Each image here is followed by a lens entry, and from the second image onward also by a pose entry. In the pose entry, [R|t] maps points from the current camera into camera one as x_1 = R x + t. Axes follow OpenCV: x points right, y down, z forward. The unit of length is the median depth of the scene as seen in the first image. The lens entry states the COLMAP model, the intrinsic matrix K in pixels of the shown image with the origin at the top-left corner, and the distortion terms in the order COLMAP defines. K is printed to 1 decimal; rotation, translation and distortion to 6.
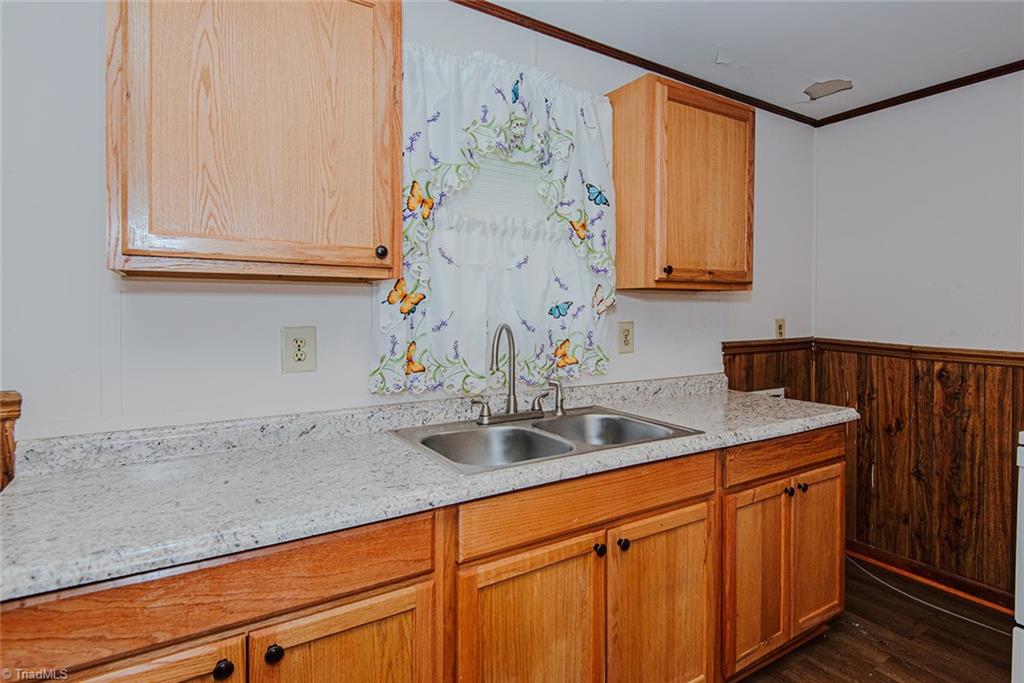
lens RADIAL K [[546.6, 0, 537.0], [0, 546.6, 317.8], [0, 0, 1]] dist [0.012785, -0.005541]
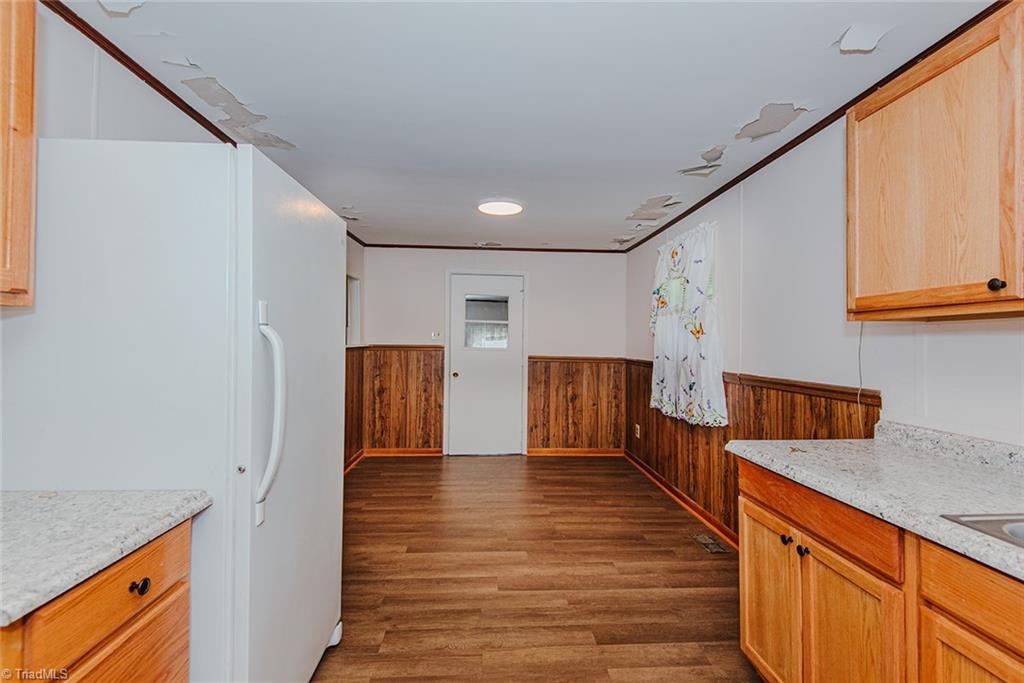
lens RADIAL K [[464.2, 0, 508.2], [0, 464.2, 336.1], [0, 0, 1]] dist [0.018666, -0.012627]
pose [[-0.517136, -0.012349, -0.855814, 0.894625], [-0.018064, 0.999831, -0.003511, -0.011966], [0.855713, 0.013644, -0.517271, 0.710531]]
